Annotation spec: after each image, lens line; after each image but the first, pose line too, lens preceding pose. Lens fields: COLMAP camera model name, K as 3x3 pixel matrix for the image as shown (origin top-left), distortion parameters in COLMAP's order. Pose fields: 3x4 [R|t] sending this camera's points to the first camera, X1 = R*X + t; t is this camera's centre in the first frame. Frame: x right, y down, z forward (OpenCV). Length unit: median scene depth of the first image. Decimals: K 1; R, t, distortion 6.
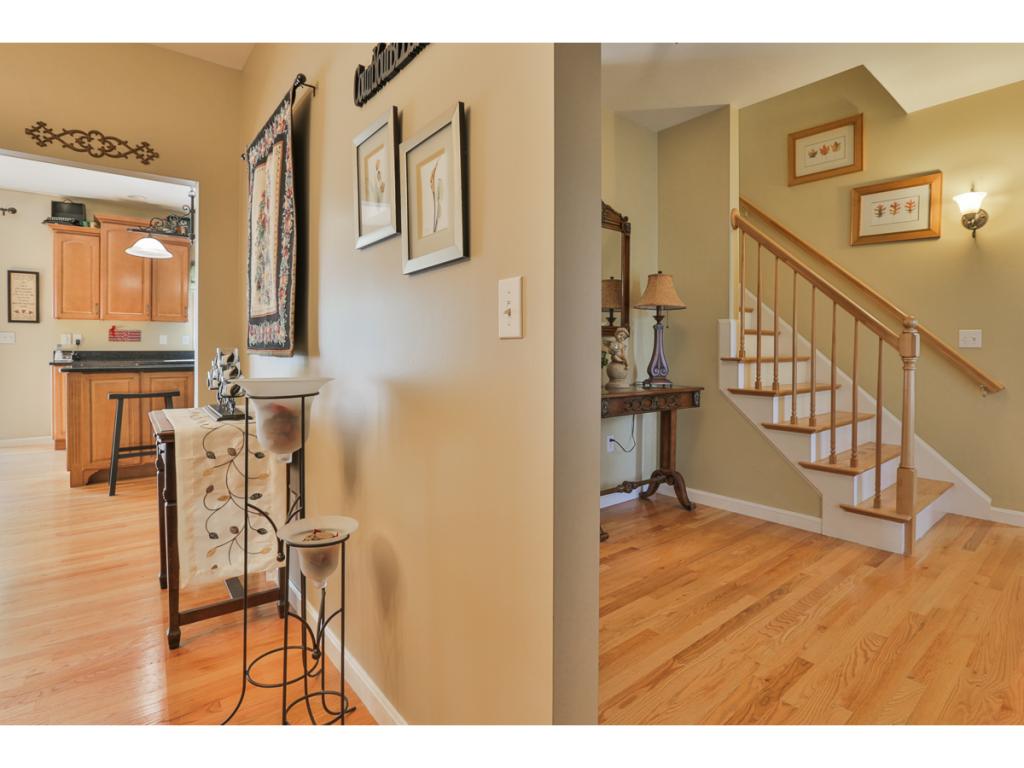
lens RADIAL K [[488.4, 0, 548.9], [0, 488.4, 348.9], [0, 0, 1]] dist [-0.035274, 0.010610]
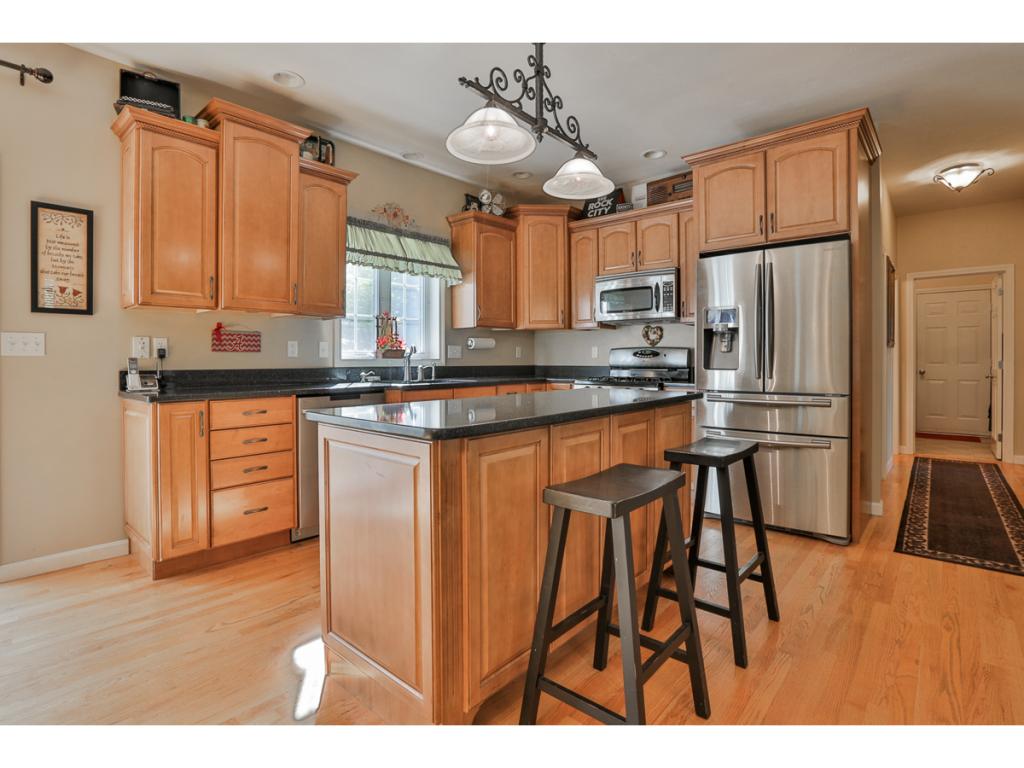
lens RADIAL K [[488.4, 0, 508.7], [0, 488.4, 365.3], [0, 0, 1]] dist [-0.035274, 0.010610]
pose [[0.989972, -0.005044, 0.141175, -1.468758], [0.002965, 0.999884, 0.014931, -0.016627], [-0.141234, -0.014362, 0.989872, 0.919117]]
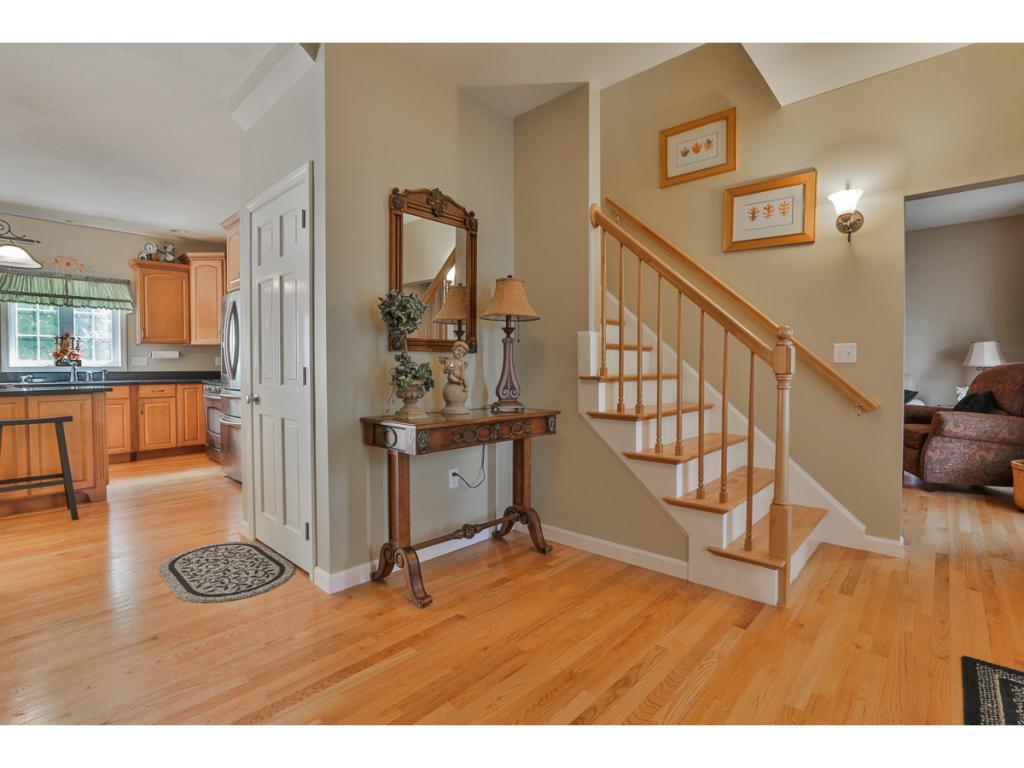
lens RADIAL K [[488.4, 0, 501.2], [0, 488.4, 373.6], [0, 0, 1]] dist [-0.035274, 0.010610]
pose [[0.993203, -0.008581, 0.116079, 0.115338], [0.006968, 0.999873, 0.014299, 0.000310], [-0.116187, -0.013393, 0.993137, 0.155600]]
